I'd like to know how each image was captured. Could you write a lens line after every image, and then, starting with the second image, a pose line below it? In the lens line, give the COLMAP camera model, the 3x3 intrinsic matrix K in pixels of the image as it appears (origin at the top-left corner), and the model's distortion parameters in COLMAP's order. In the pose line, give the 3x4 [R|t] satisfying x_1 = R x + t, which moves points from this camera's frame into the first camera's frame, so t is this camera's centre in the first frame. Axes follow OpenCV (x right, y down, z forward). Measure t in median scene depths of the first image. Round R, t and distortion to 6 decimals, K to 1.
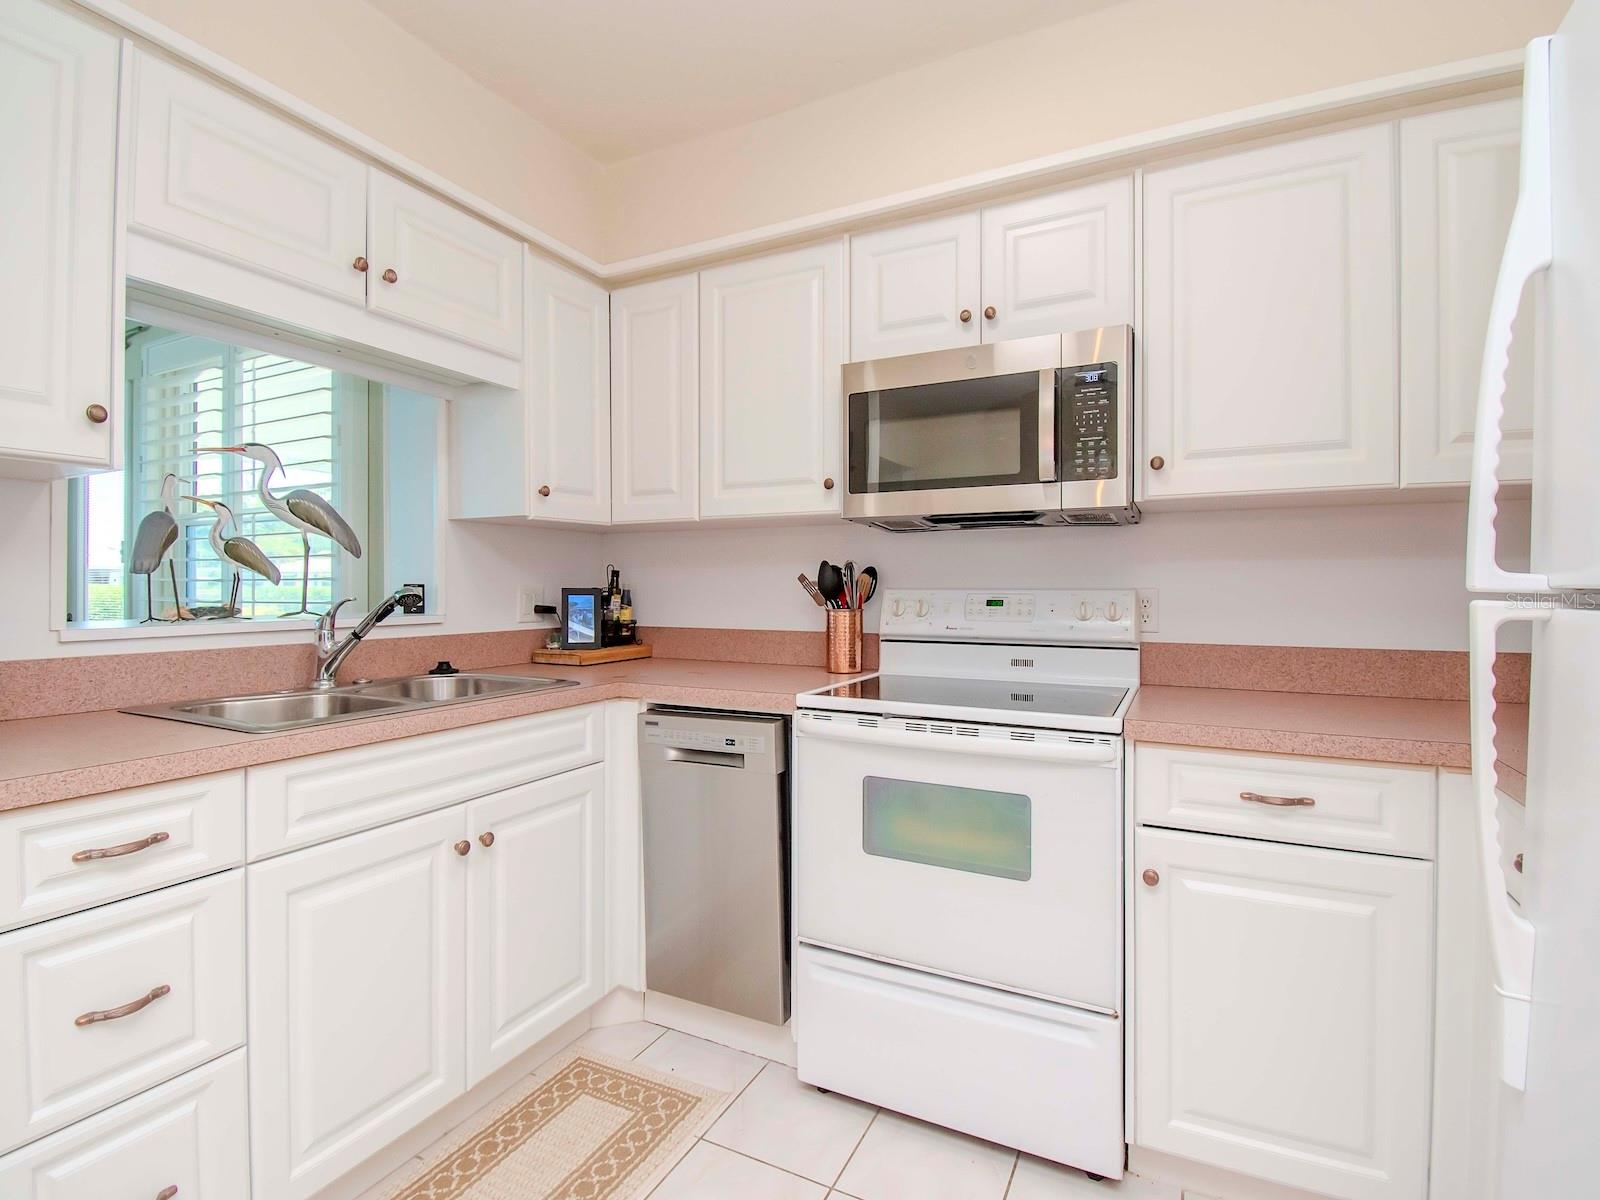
lens RADIAL K [[882.4, 0, 786.8], [0, 882.4, 587.8], [0, 0, 1]] dist [0.004342, -0.003552]
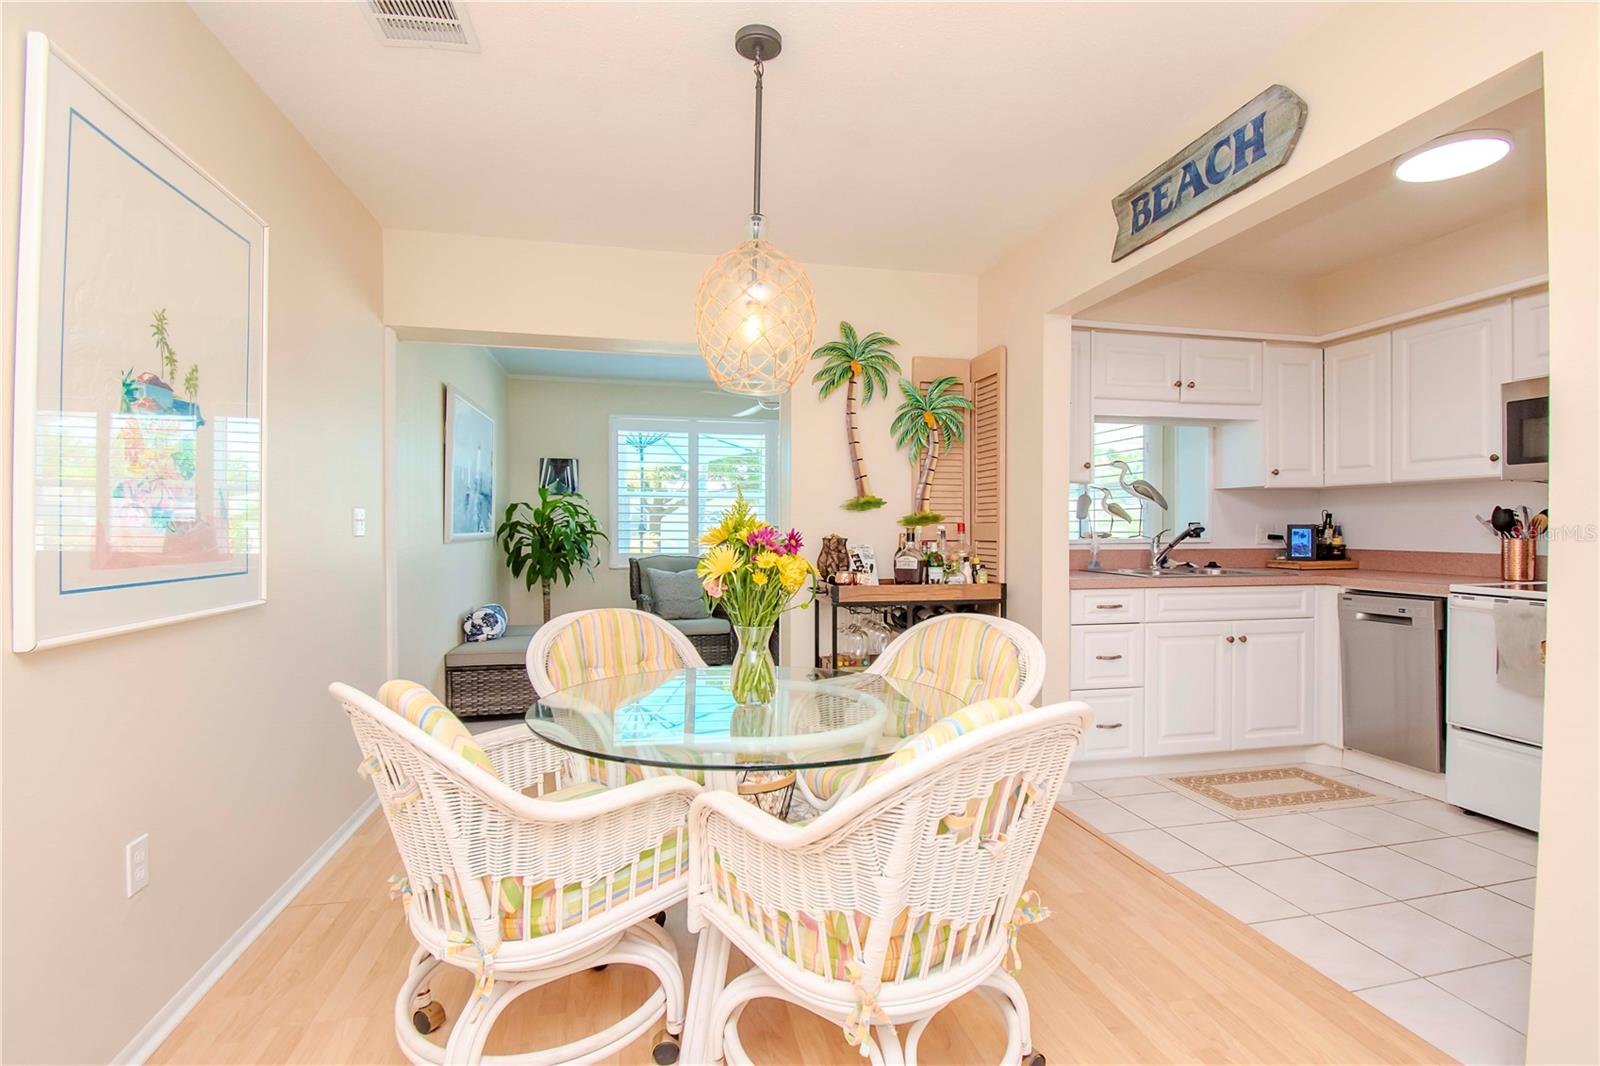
lens RADIAL K [[644.4, 0, 761.8], [0, 644.4, 527.6], [0, 0, 1]] dist [-0.004939, -0.002651]
pose [[0.586449, 0.002685, -0.809982, 0.207730], [-0.000673, 0.999996, 0.002828, 0.004283], [0.809986, -0.001113, 0.586449, -0.748159]]
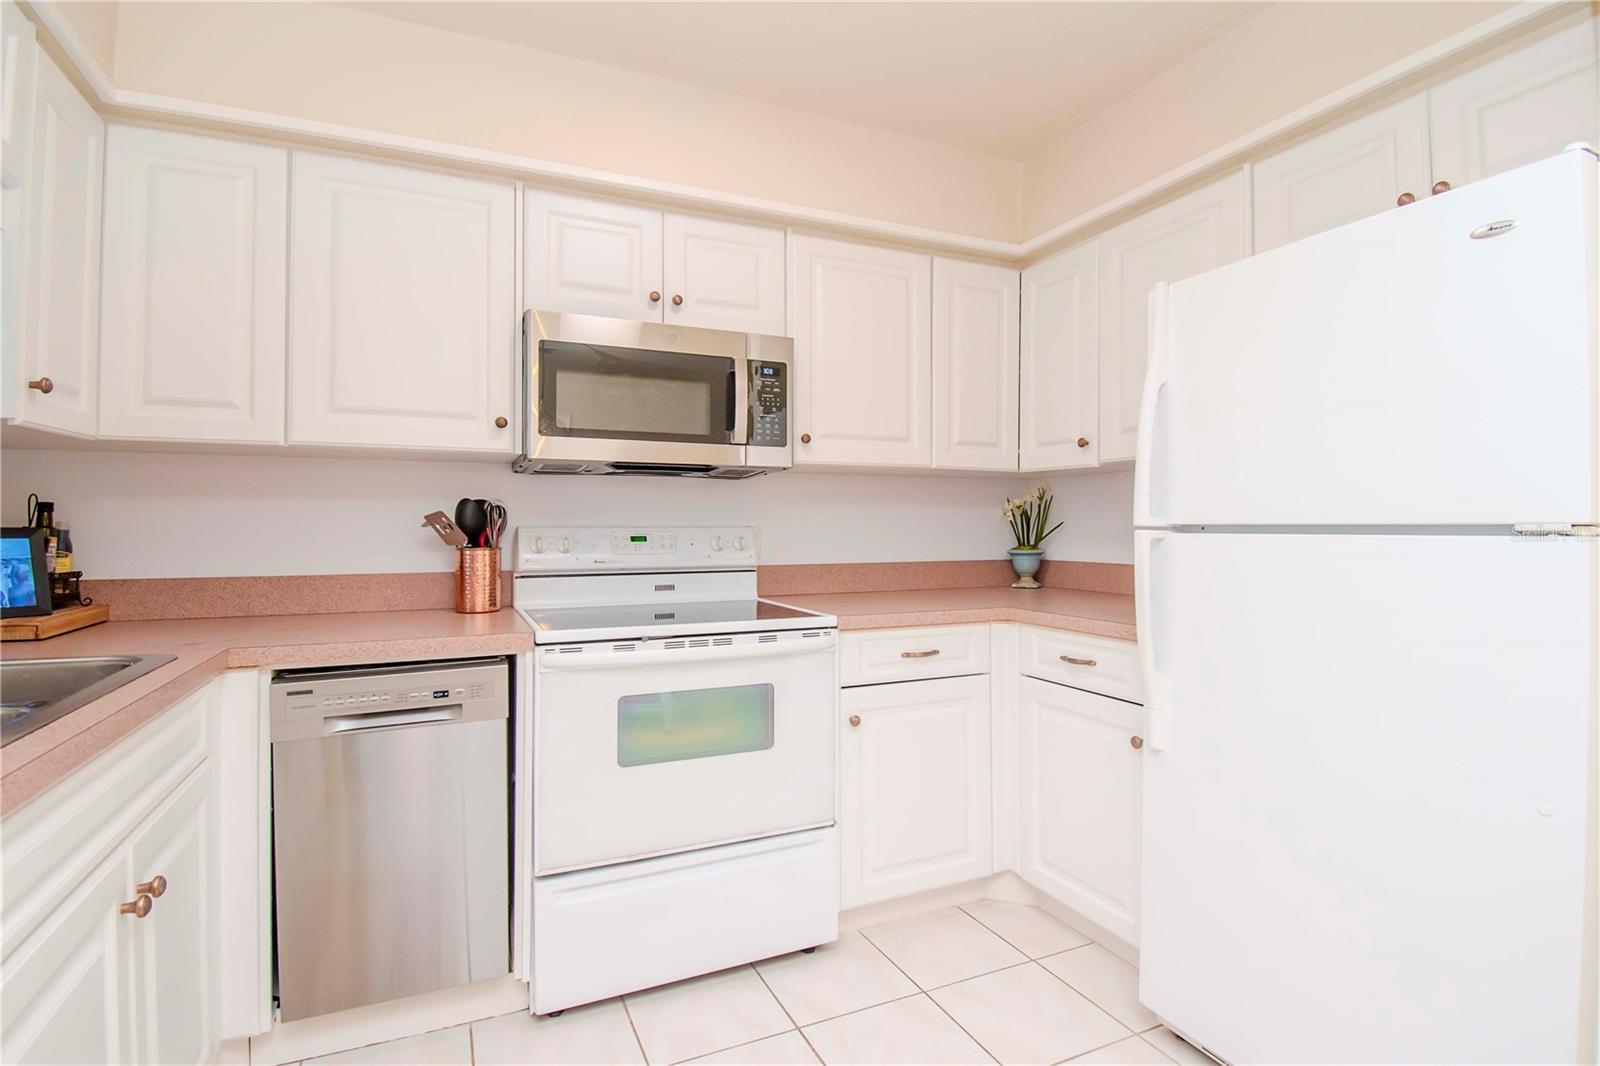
lens RADIAL K [[737.6, 0, 851.1], [0, 737.6, 519.4], [0, 0, 1]] dist [-0.002535, -0.000807]
pose [[0.590071, 0.006677, 0.807324, -0.402329], [0.002166, 0.999949, -0.009854, 0.001551], [-0.807349, 0.007563, 0.590026, 0.187849]]
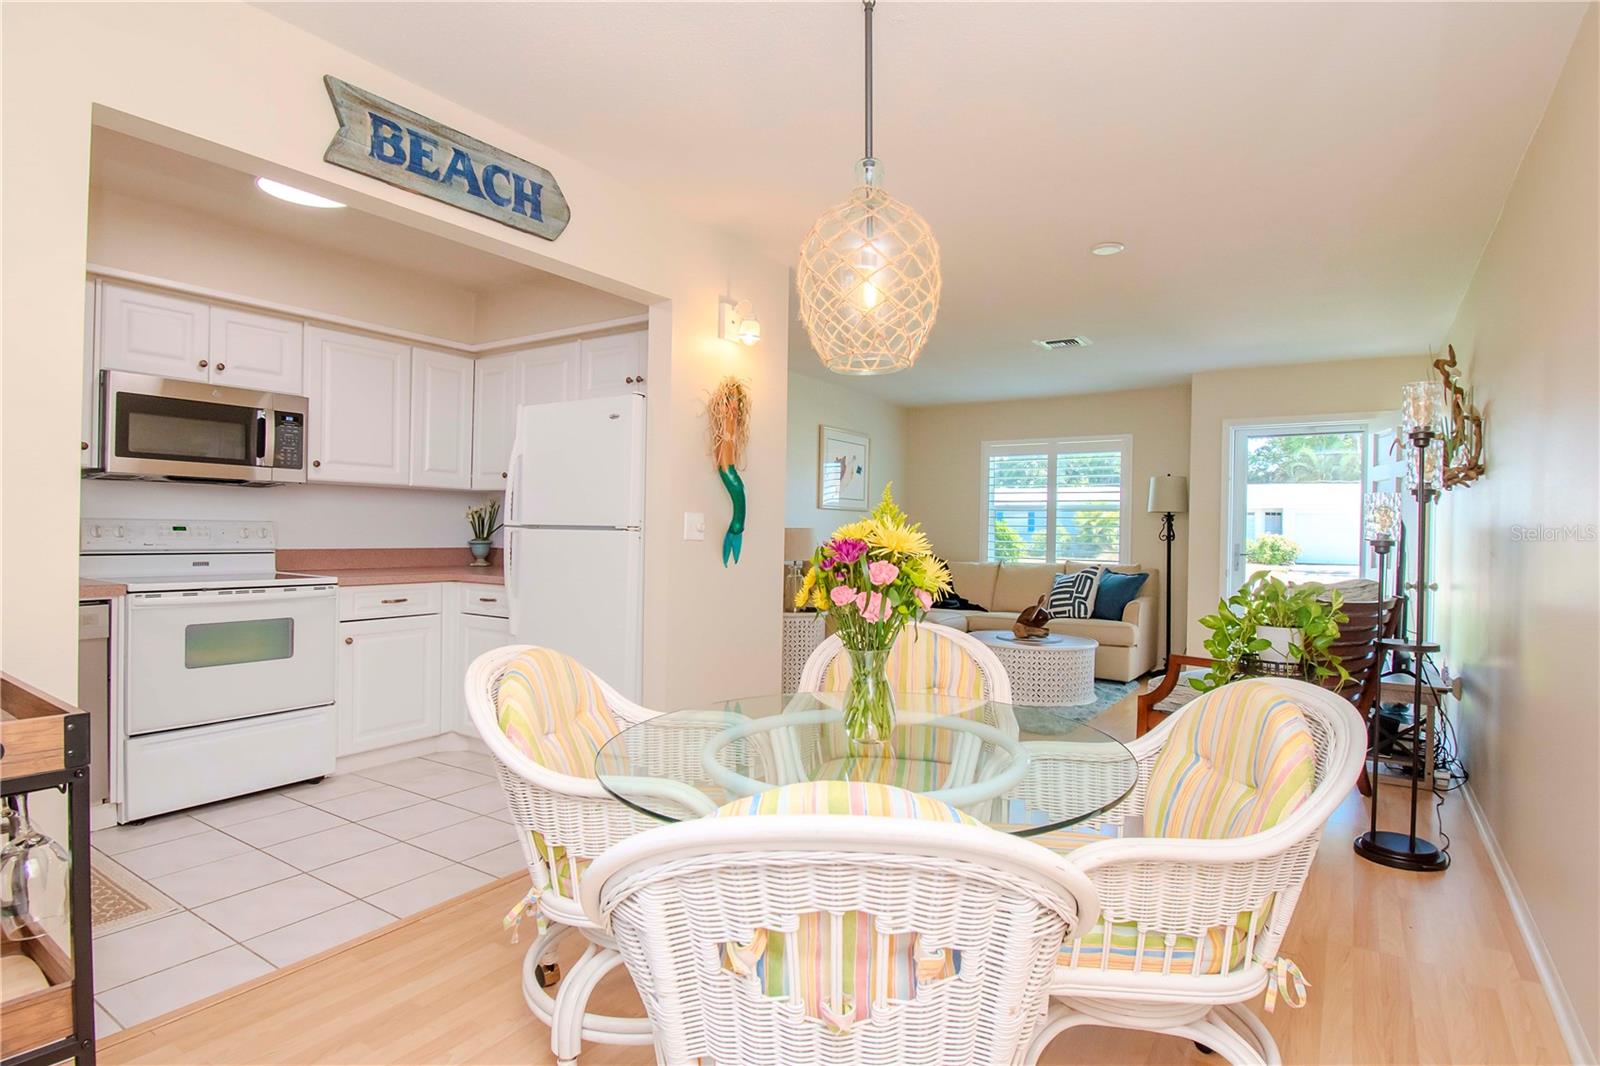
lens RADIAL K [[857.4, 0, 815.4], [0, 857.4, 538.9], [0, 0, 1]] dist [-0.033528, -0.005016]
pose [[0.143803, -0.005621, 0.989590, -1.162556], [-0.015903, 0.999842, 0.007991, 0.005100], [-0.989479, -0.016886, 0.143691, -0.405505]]
